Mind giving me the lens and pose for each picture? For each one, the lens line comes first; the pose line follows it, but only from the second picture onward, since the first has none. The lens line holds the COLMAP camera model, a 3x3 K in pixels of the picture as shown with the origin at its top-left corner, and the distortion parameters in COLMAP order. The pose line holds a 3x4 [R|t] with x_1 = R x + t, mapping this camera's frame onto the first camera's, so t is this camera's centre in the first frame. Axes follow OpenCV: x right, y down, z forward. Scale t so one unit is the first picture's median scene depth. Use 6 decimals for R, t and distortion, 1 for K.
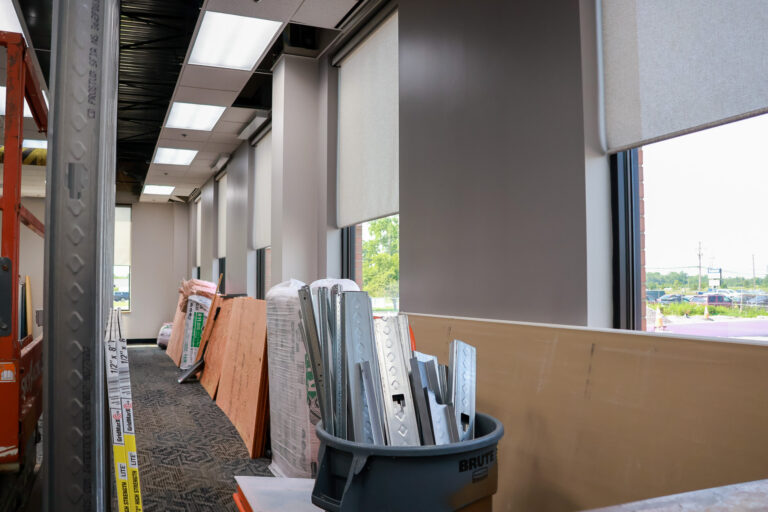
lens RADIAL K [[653.4, 0, 384.0], [0, 653.4, 256.0], [0, 0, 1]] dist [-0.149117, 0.121744]
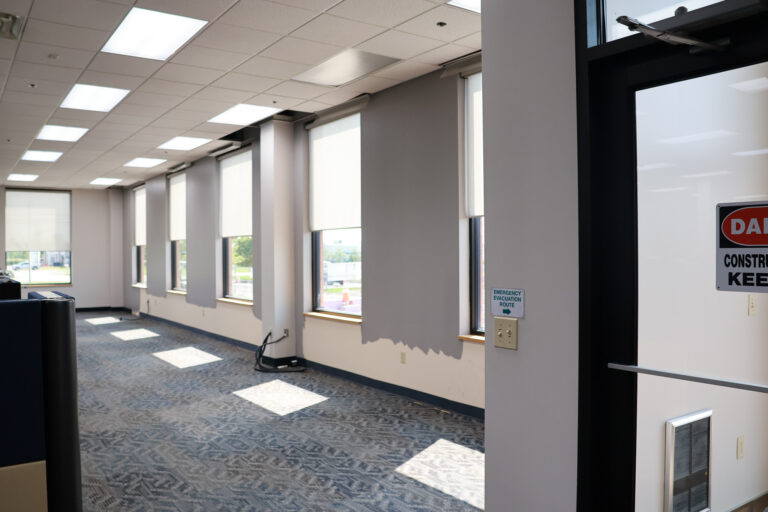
lens RADIAL K [[628.9, 0, 414.0], [0, 628.9, 255.1], [0, 0, 1]] dist [-0.127598, 0.118190]
pose [[0.969375, -0.009898, 0.245384, -0.182468], [-0.001808, 0.998873, 0.047434, -0.048735], [-0.245577, -0.046425, 0.968265, -0.539748]]
